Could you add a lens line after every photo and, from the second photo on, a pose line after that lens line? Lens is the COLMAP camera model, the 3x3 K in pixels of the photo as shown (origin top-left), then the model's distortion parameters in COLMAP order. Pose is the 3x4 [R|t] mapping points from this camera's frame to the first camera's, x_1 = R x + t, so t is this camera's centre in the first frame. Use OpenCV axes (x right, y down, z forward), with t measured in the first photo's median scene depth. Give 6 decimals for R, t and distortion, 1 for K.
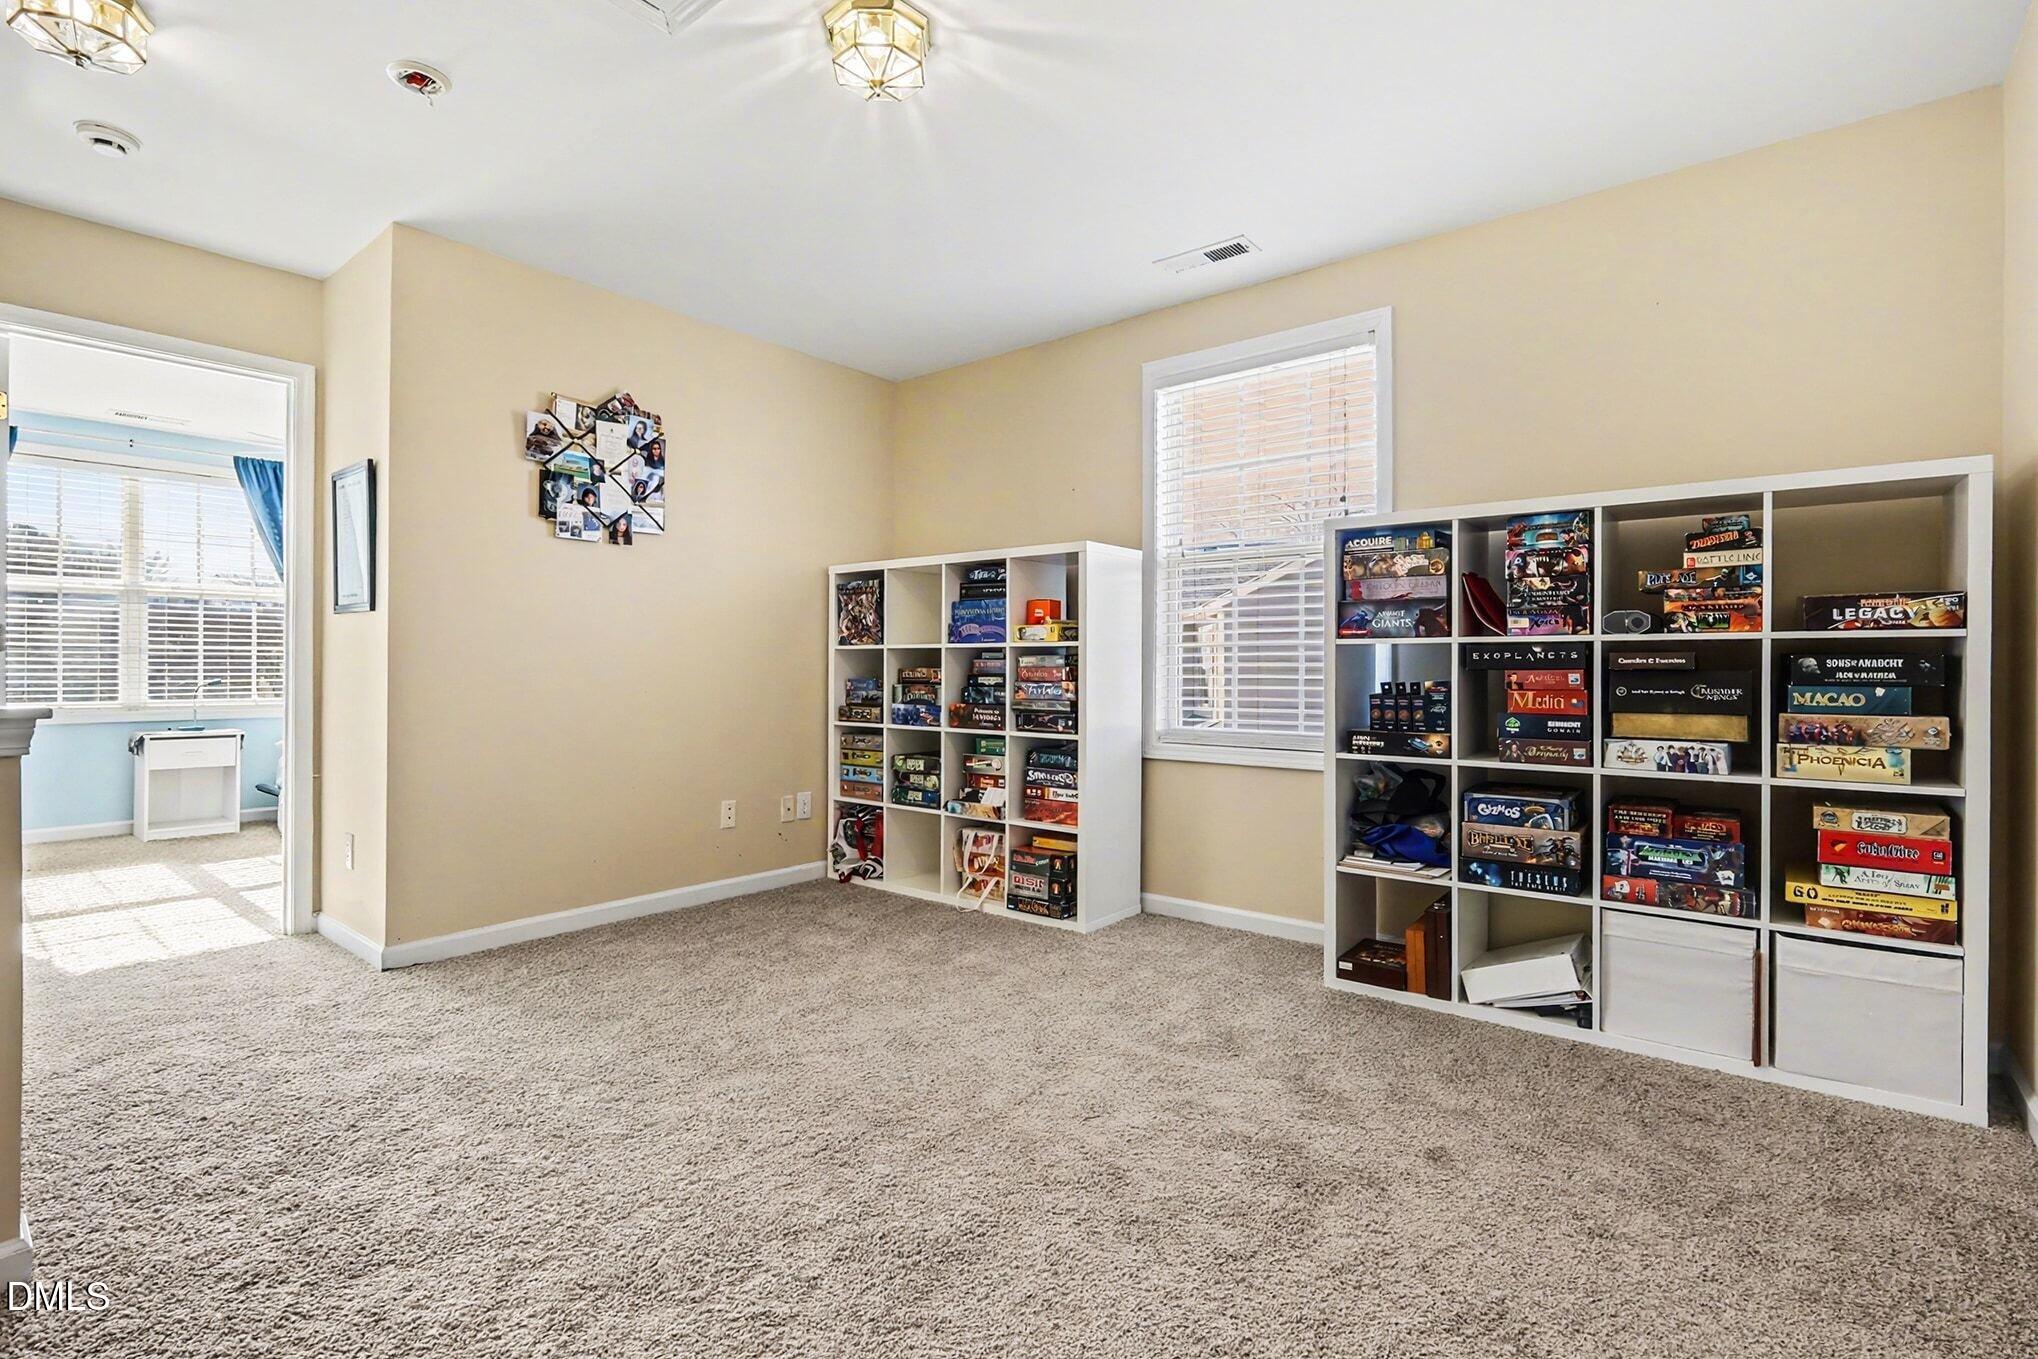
lens RADIAL K [[962.7, 0, 1019.0], [0, 962.7, 679.5], [0, 0, 1]] dist [0.000943, 0.000405]
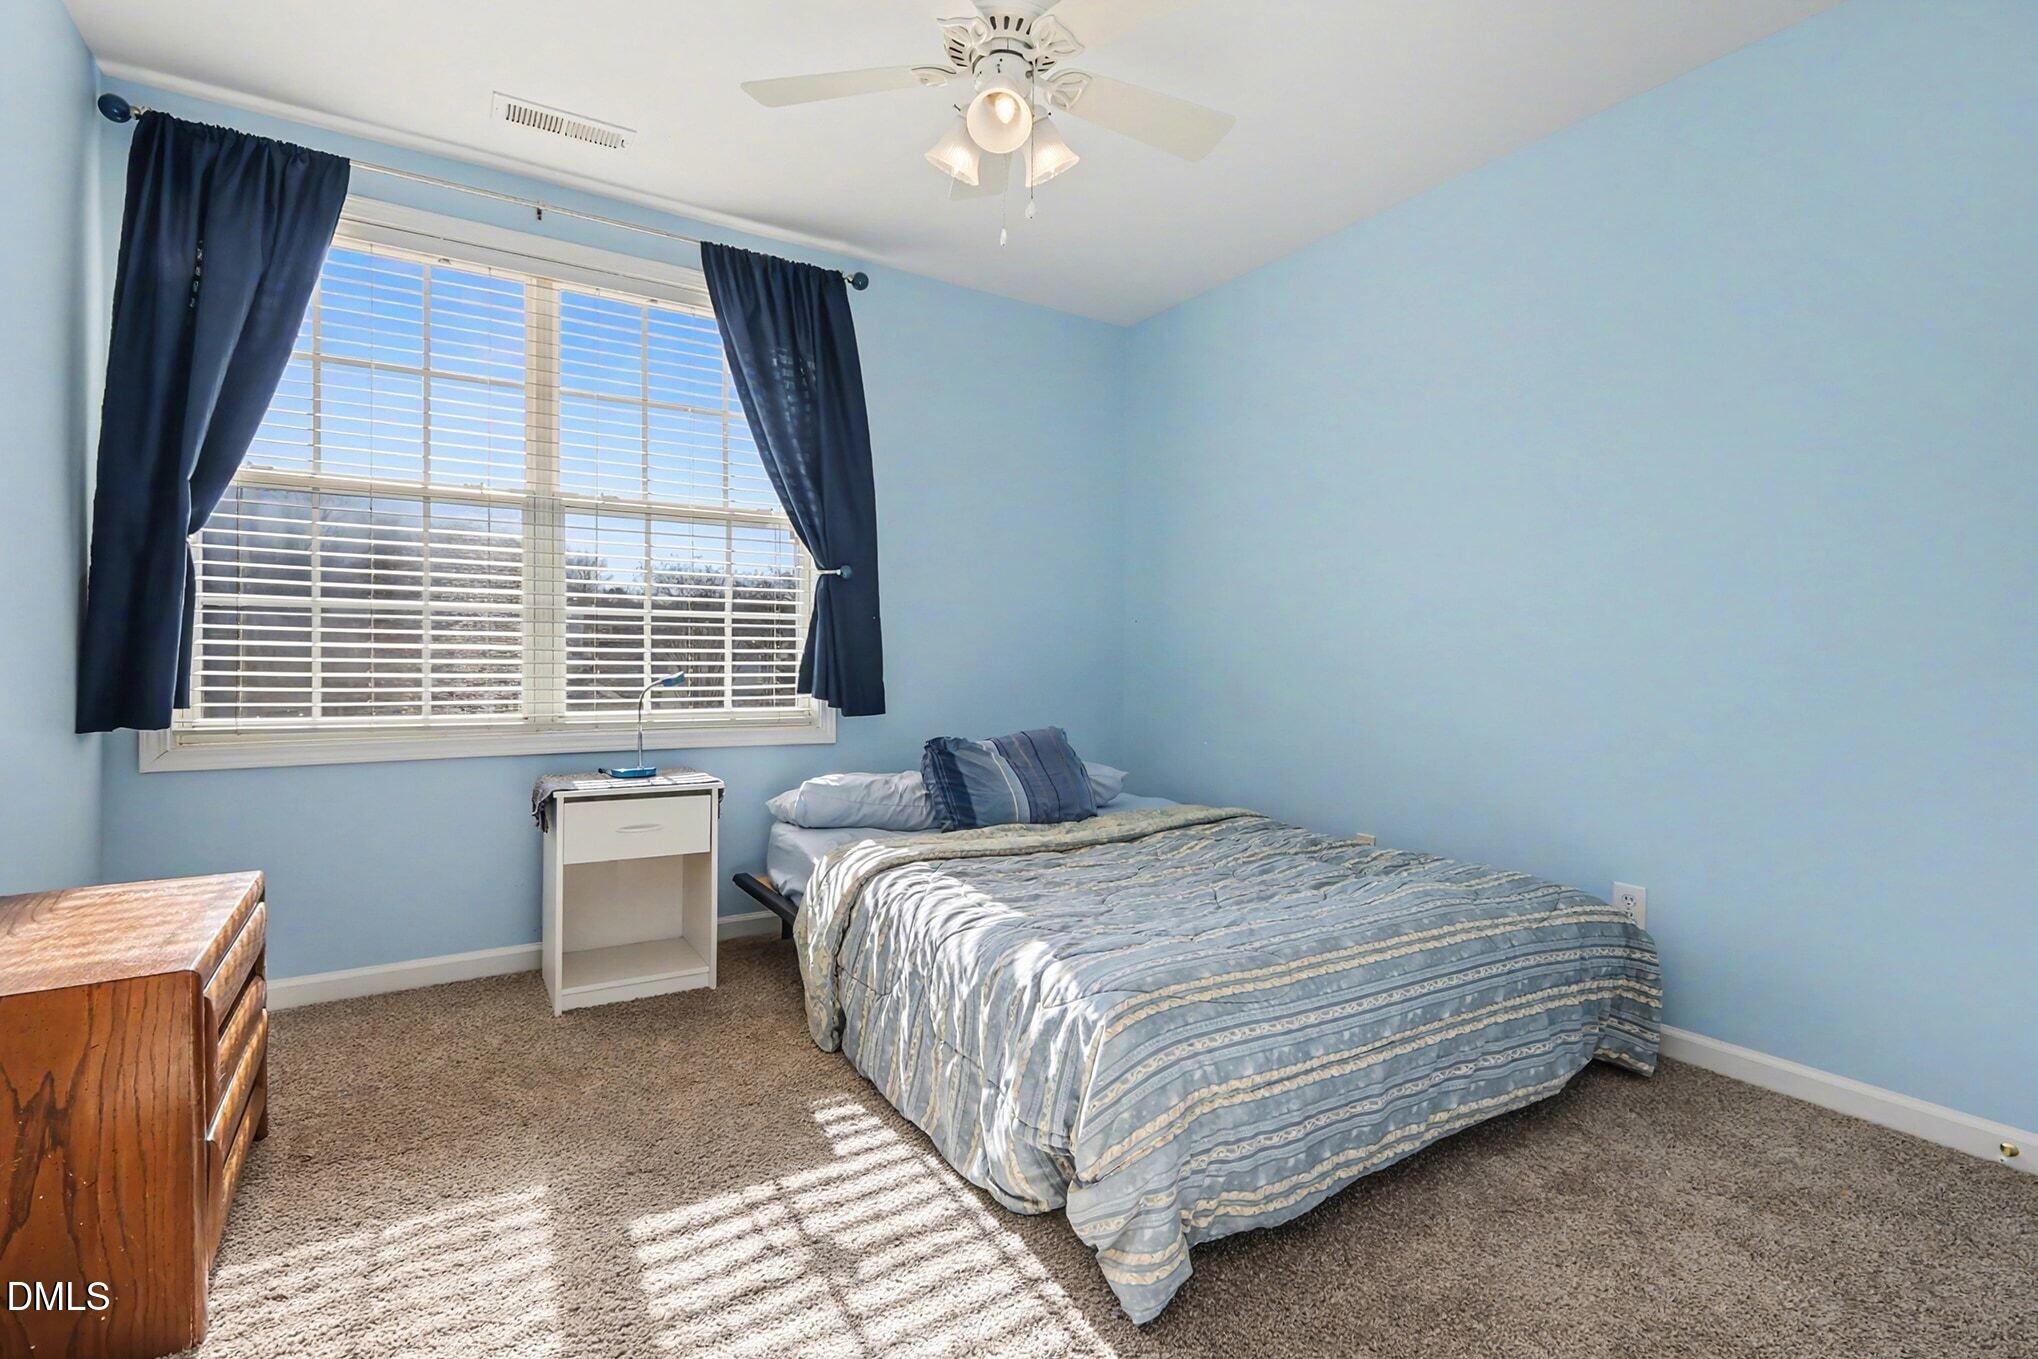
lens RADIAL K [[962.7, 0, 1019.0], [0, 962.7, 679.5], [0, 0, 1]] dist [0.000943, 0.000405]
pose [[0.949521, 0.009728, -0.313551, -0.513847], [-0.006450, 0.999913, 0.011489, -0.004000], [0.313636, -0.008886, 0.949502, 0.589117]]
